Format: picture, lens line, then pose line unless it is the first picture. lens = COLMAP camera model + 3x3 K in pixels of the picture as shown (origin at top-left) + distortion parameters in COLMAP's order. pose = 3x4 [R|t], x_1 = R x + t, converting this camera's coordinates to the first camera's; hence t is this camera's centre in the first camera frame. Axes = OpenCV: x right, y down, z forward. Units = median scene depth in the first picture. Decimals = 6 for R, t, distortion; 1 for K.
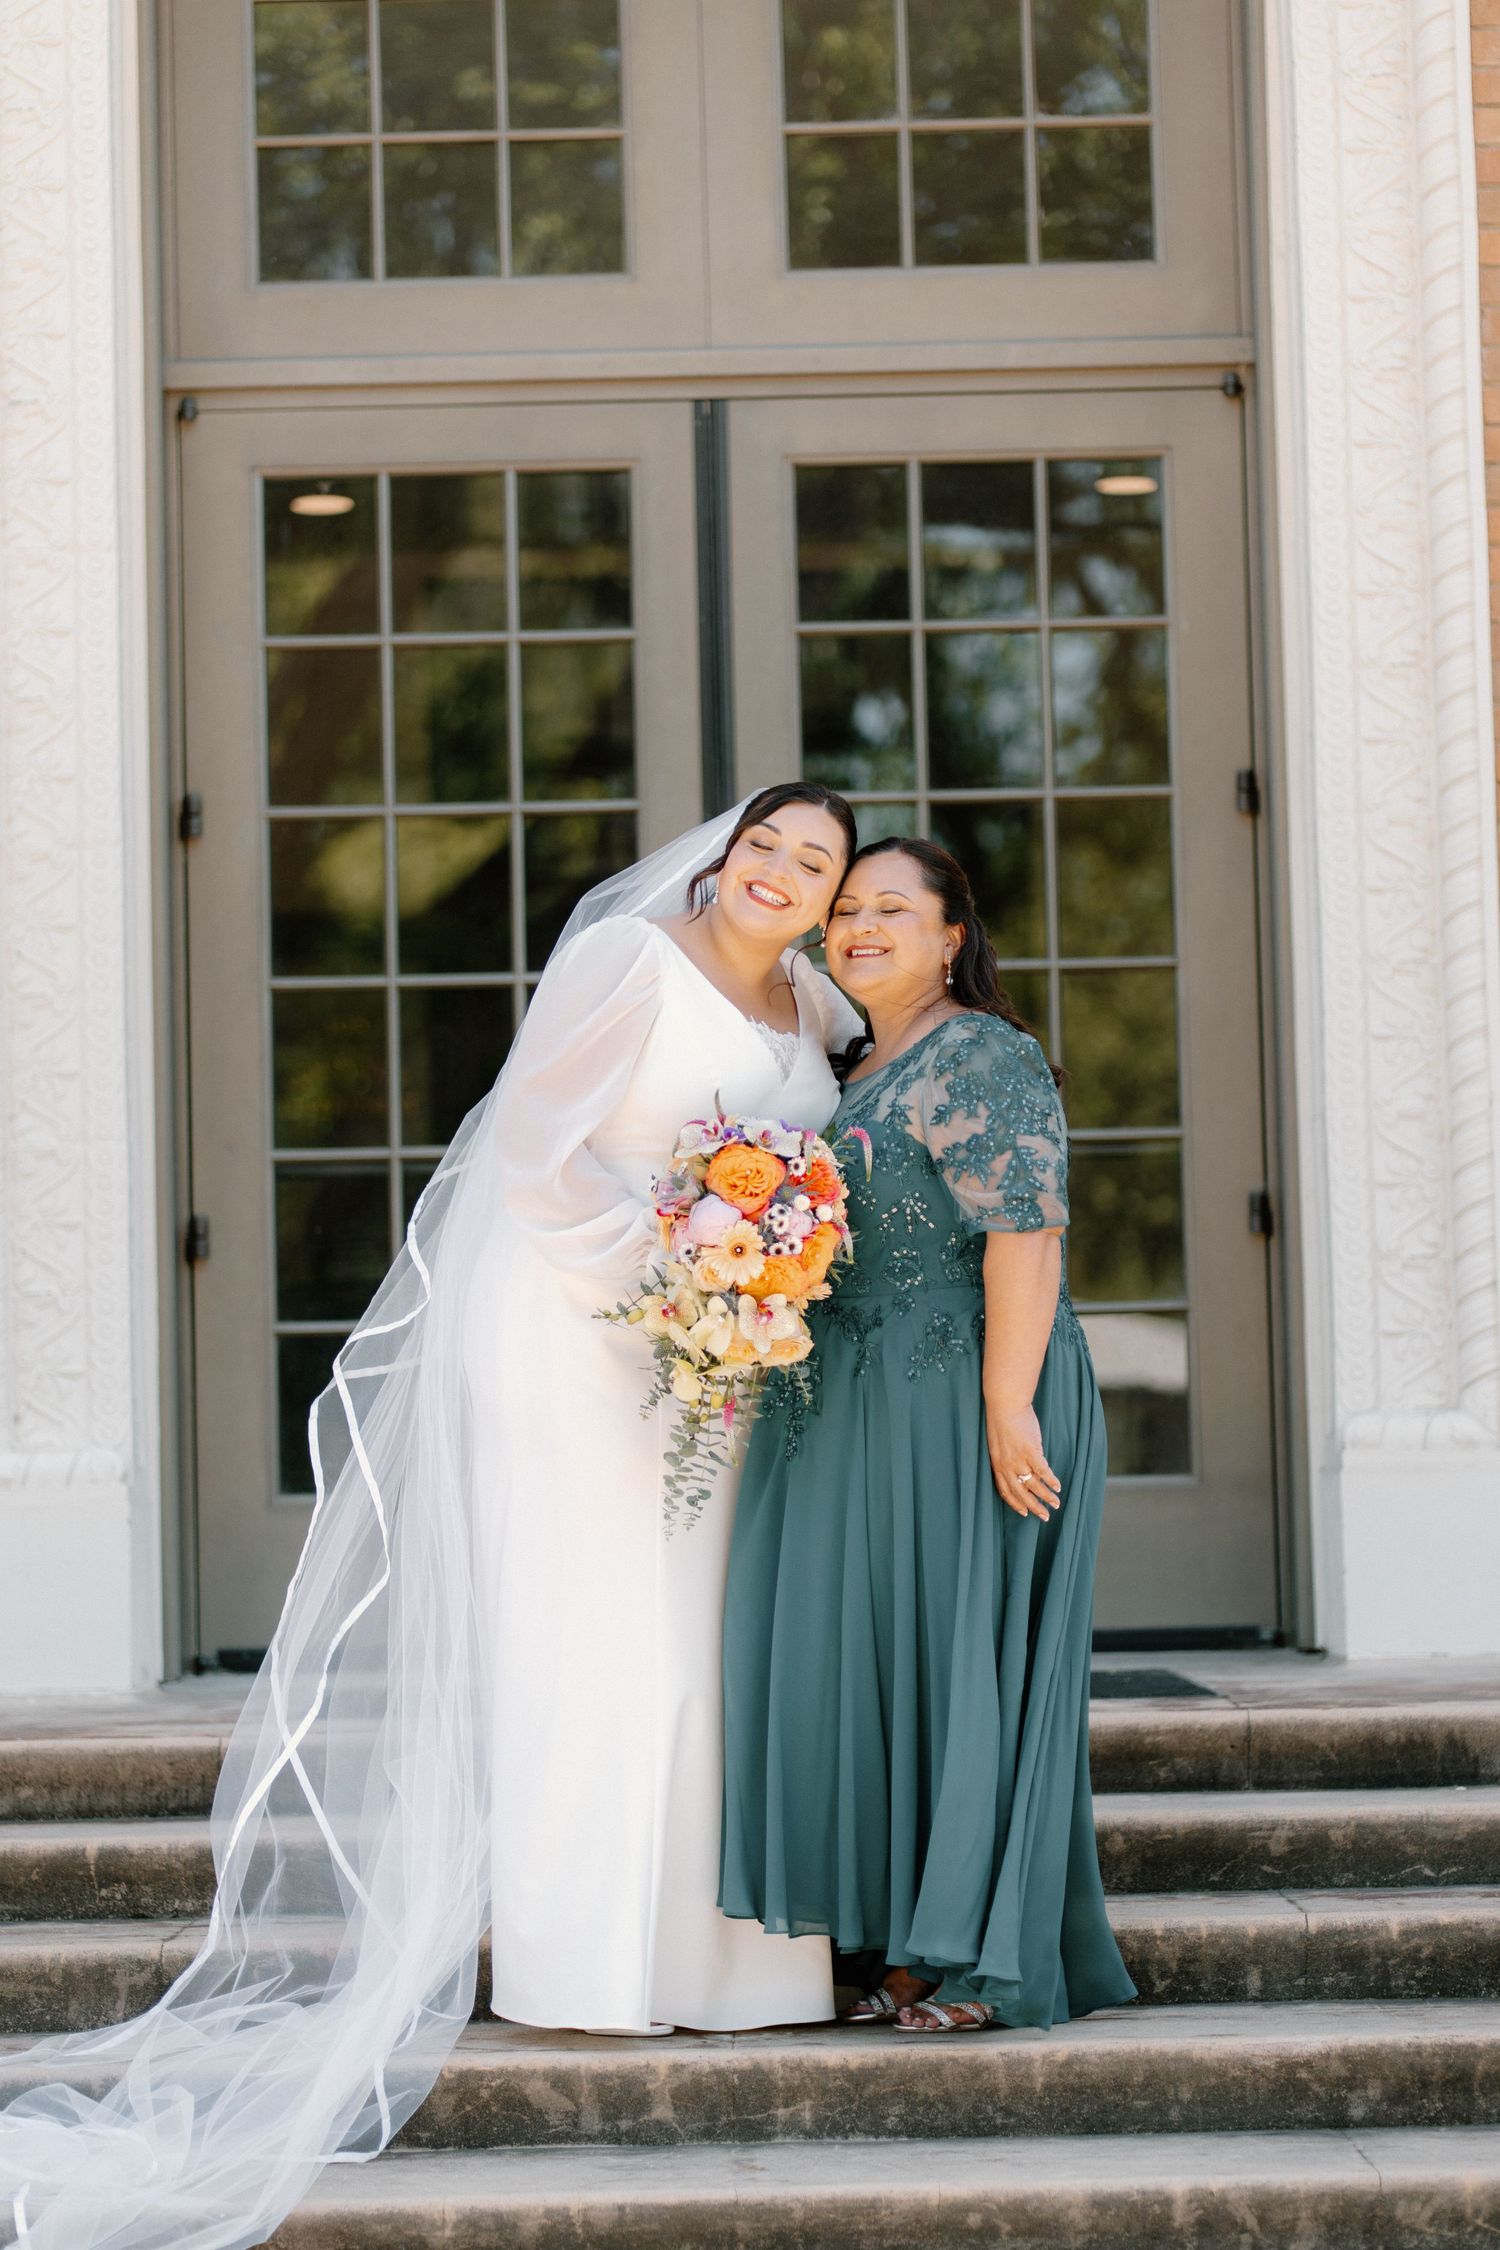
lens RADIAL K [[5269.5, 0, 750.0], [0, 5269.5, 1125.0], [0, 0, 1]] dist [0.021690, -0.557811]
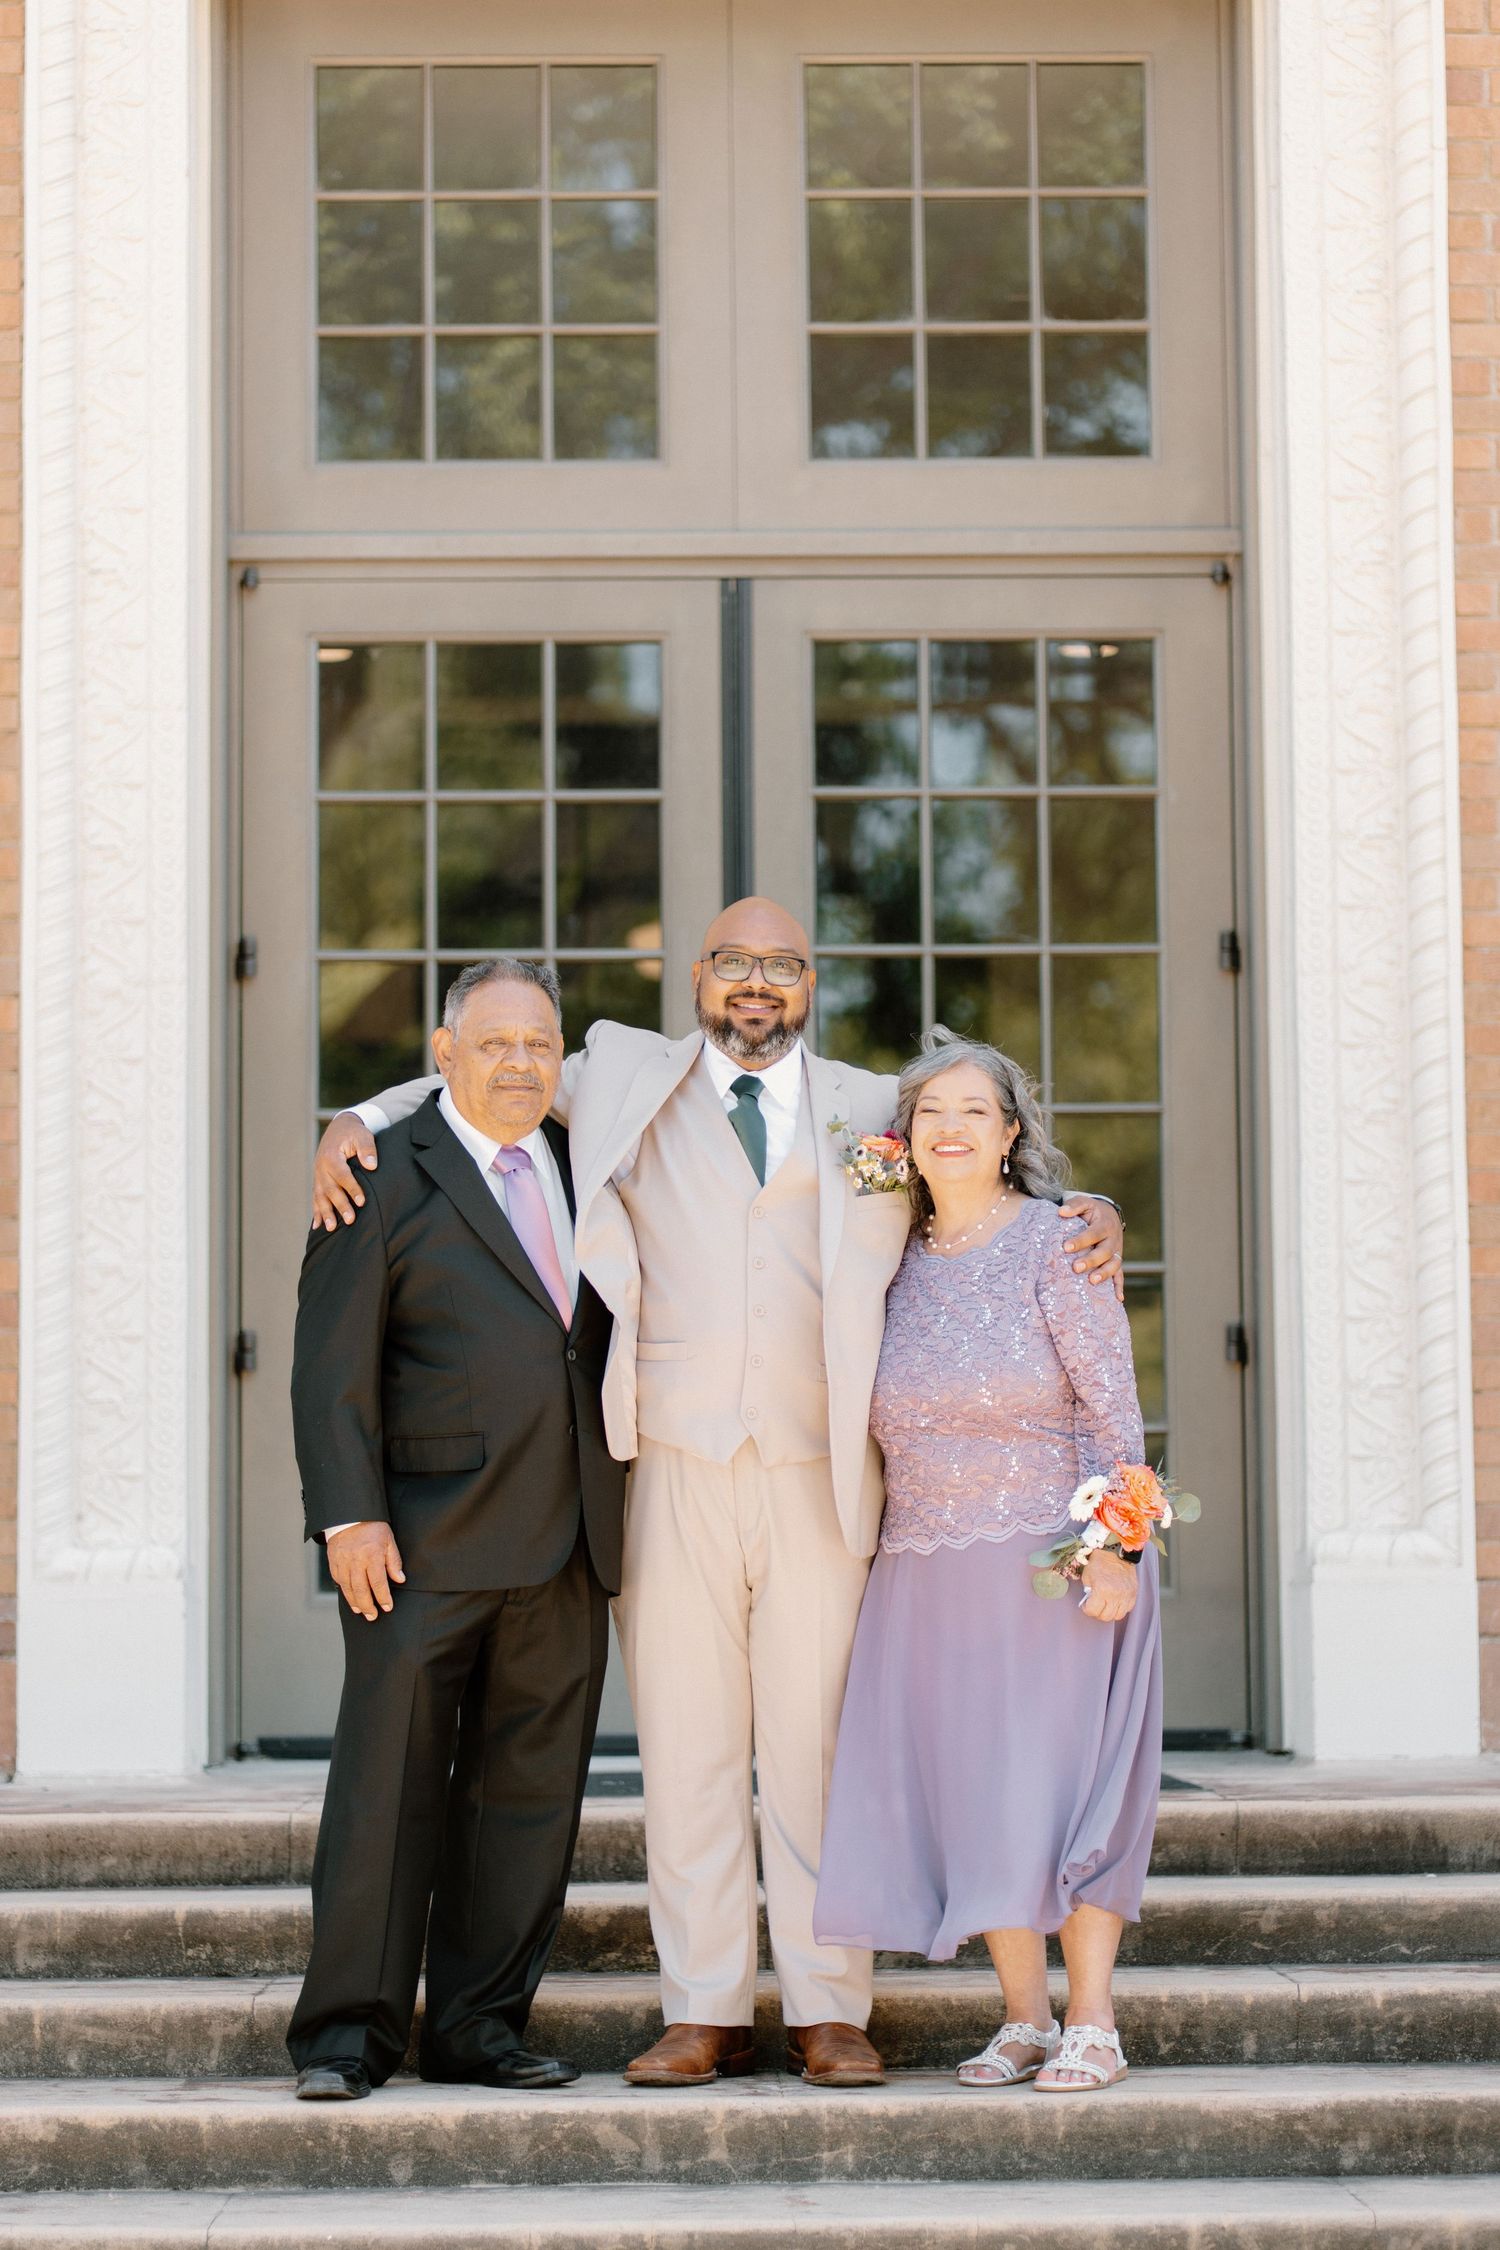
lens RADIAL K [[5269.5, 0, 750.0], [0, 5269.5, 1125.0], [0, 0, 1]] dist [0.021690, -0.557811]
pose [[0.999651, 0.016371, 0.020754, -0.026231], [-0.015882, 0.999598, -0.023495, -0.001009], [-0.021131, 0.023157, 0.999509, -0.074667]]
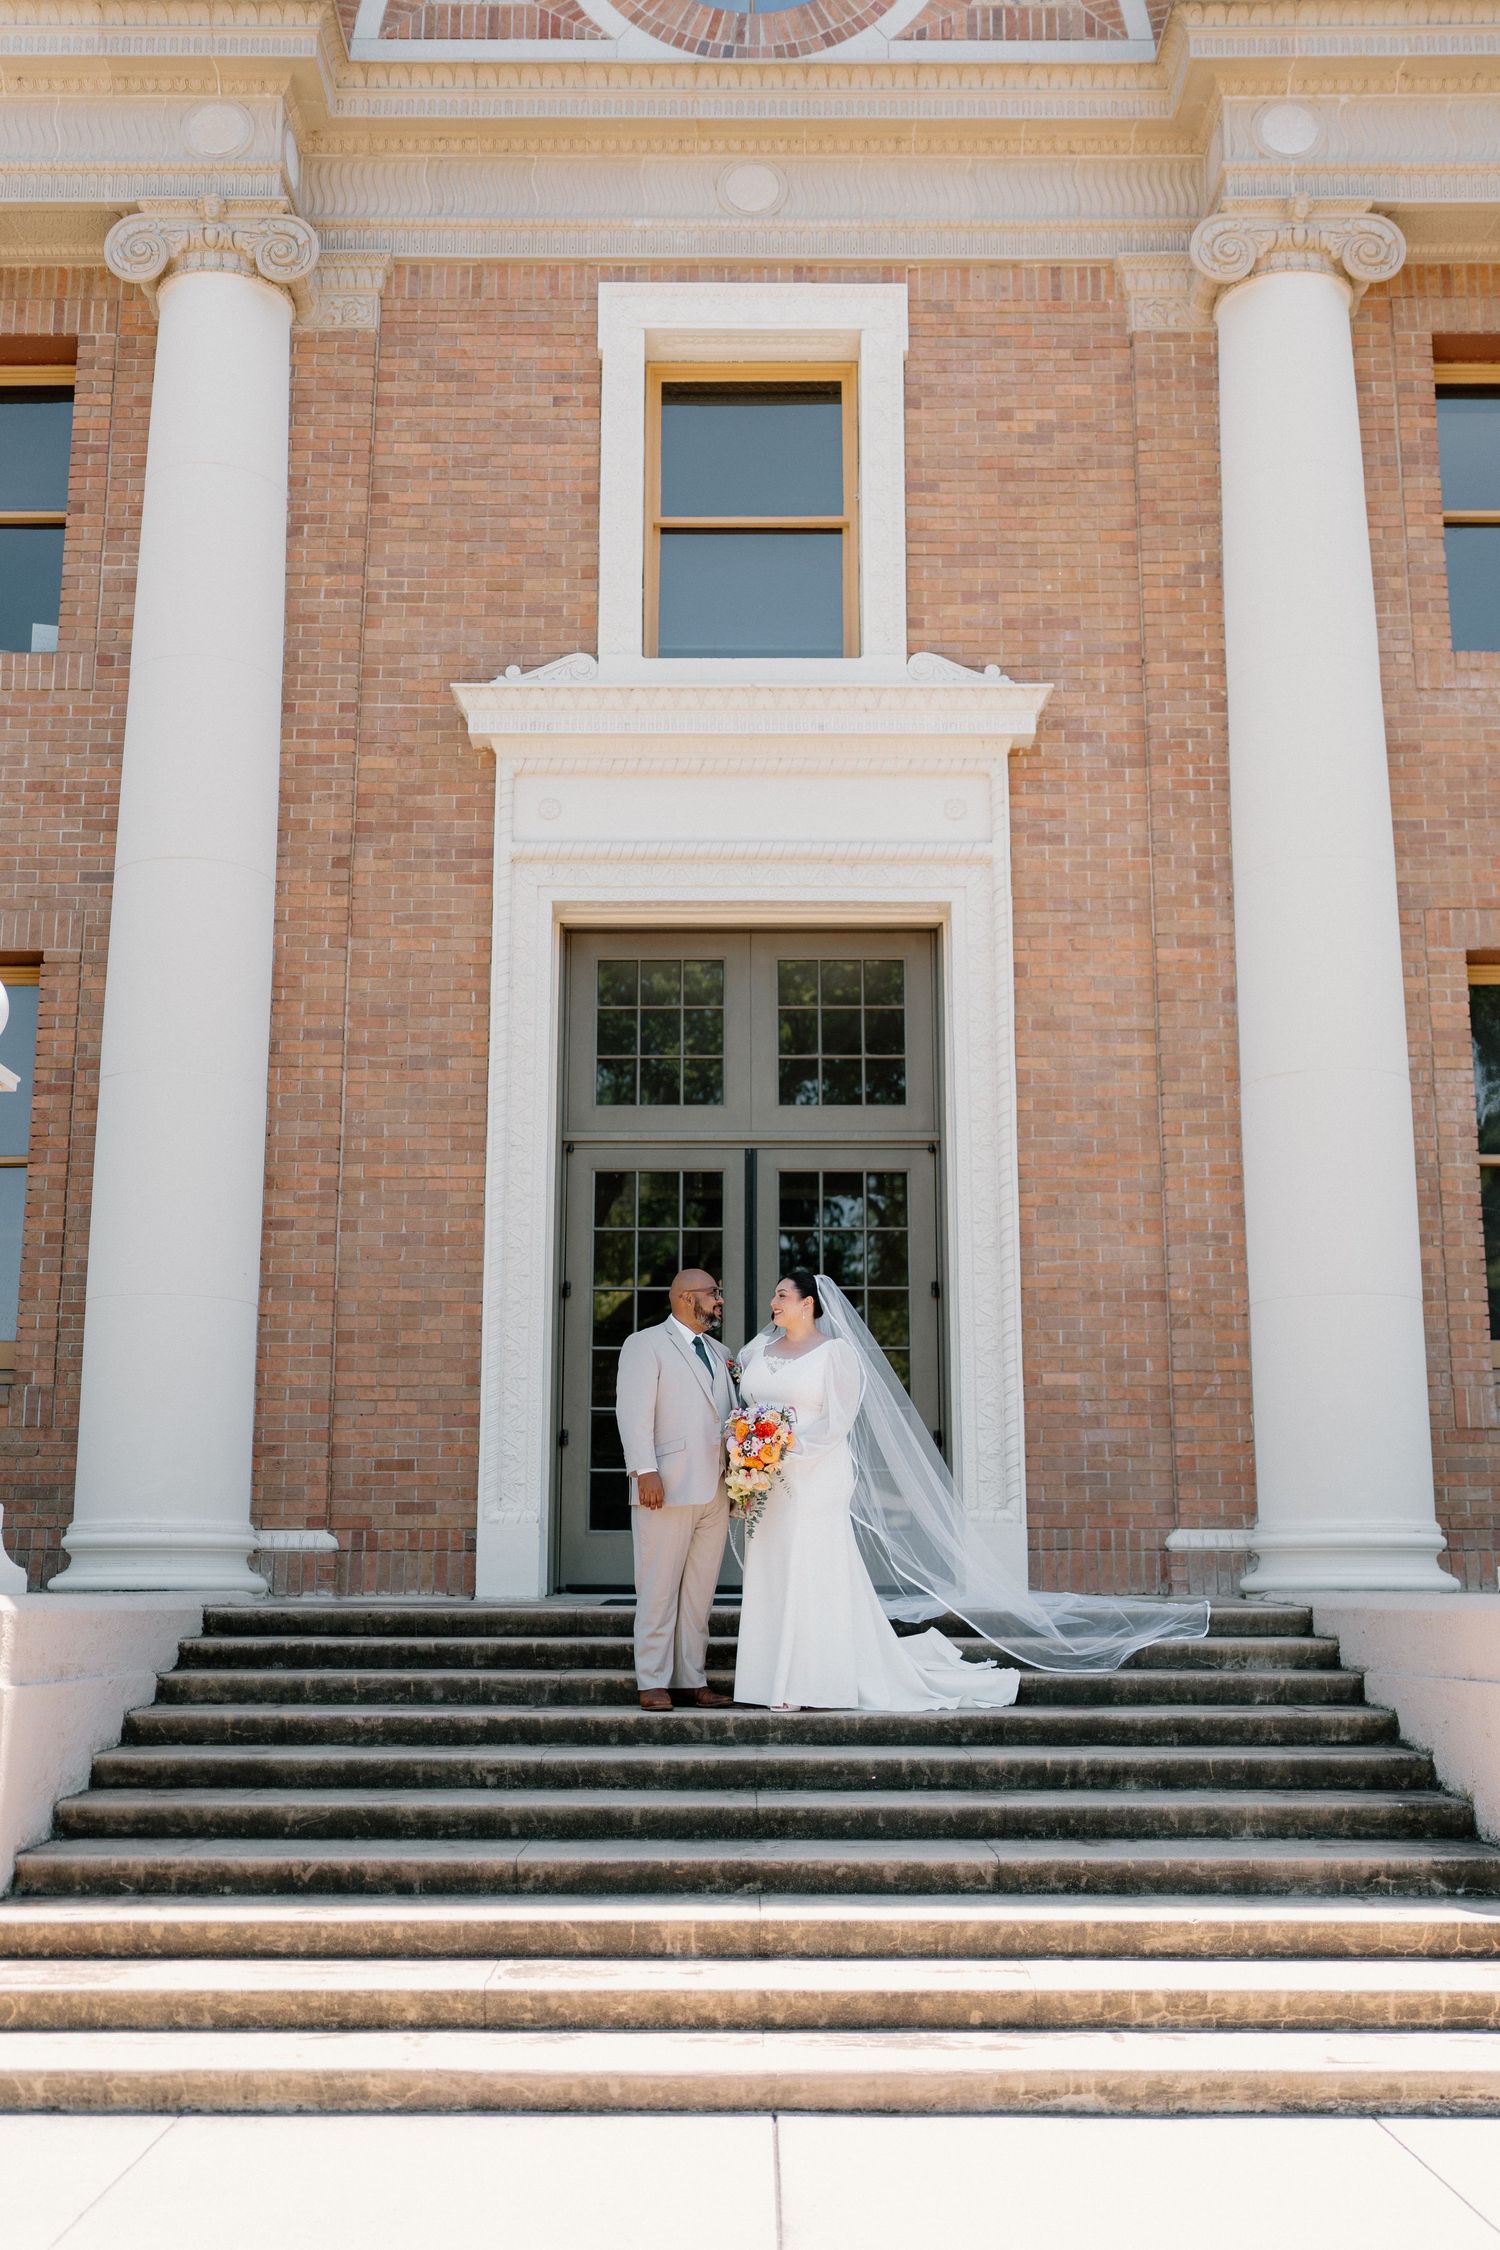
lens RADIAL K [[2146.3, 0, 750.0], [0, 2146.3, 1125.0], [0, 0, 1]] dist [-0.012785, -0.002828]
pose [[0.999673, 0.025208, 0.004204, -0.014094], [-0.024443, 0.991125, -0.130668, 0.003385], [-0.007461, 0.130522, 0.991417, -0.176627]]
